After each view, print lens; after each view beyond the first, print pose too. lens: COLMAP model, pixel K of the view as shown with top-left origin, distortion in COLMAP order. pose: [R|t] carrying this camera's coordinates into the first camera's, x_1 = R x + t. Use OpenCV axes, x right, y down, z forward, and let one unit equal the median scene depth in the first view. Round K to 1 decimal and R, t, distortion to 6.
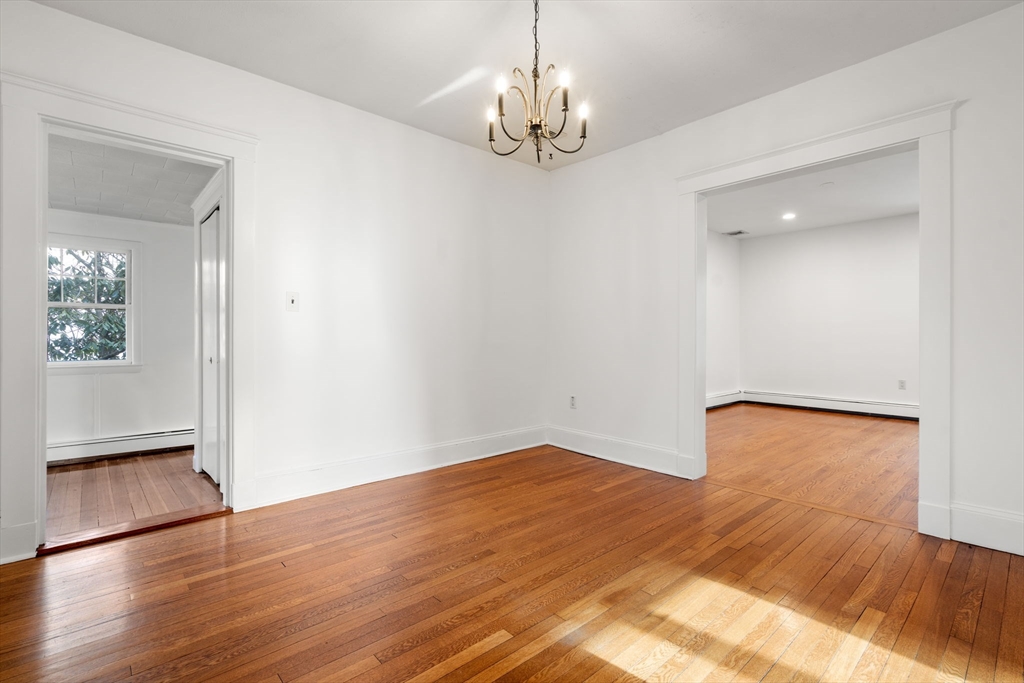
lens RADIAL K [[465.9, 0, 510.8], [0, 465.9, 339.2], [0, 0, 1]] dist [-0.001392, 0.000936]
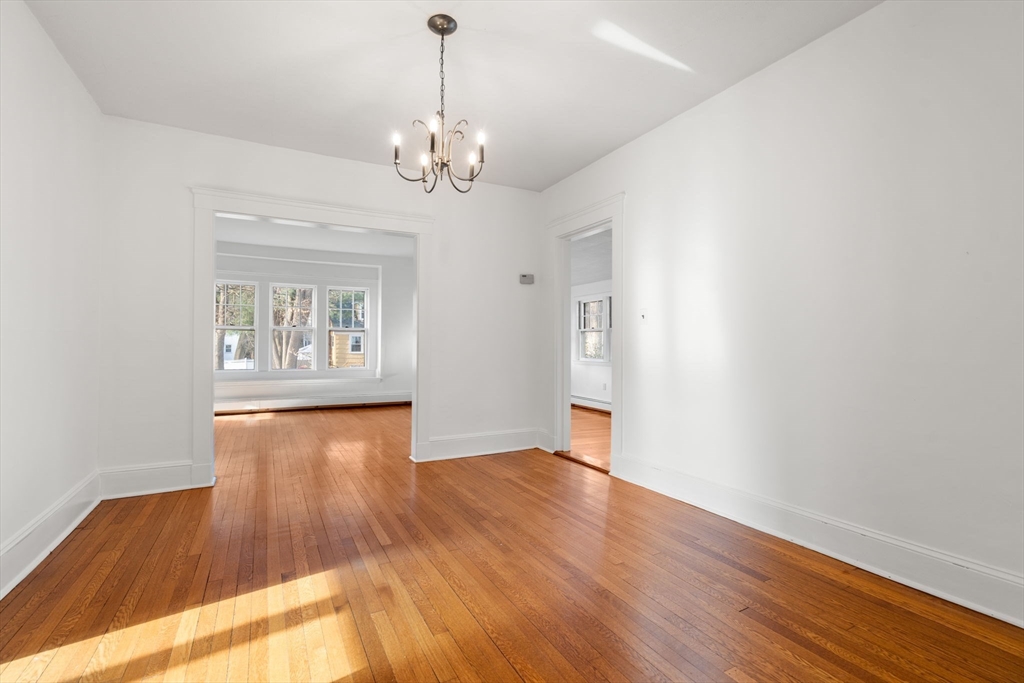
lens RADIAL K [[465.9, 0, 511.1], [0, 465.9, 342.3], [0, 0, 1]] dist [-0.001392, 0.000936]
pose [[-0.234997, -0.006643, -0.971973, 1.180336], [-0.008193, 0.999955, -0.004853, -0.010794], [0.971962, 0.006823, -0.235041, 1.510818]]
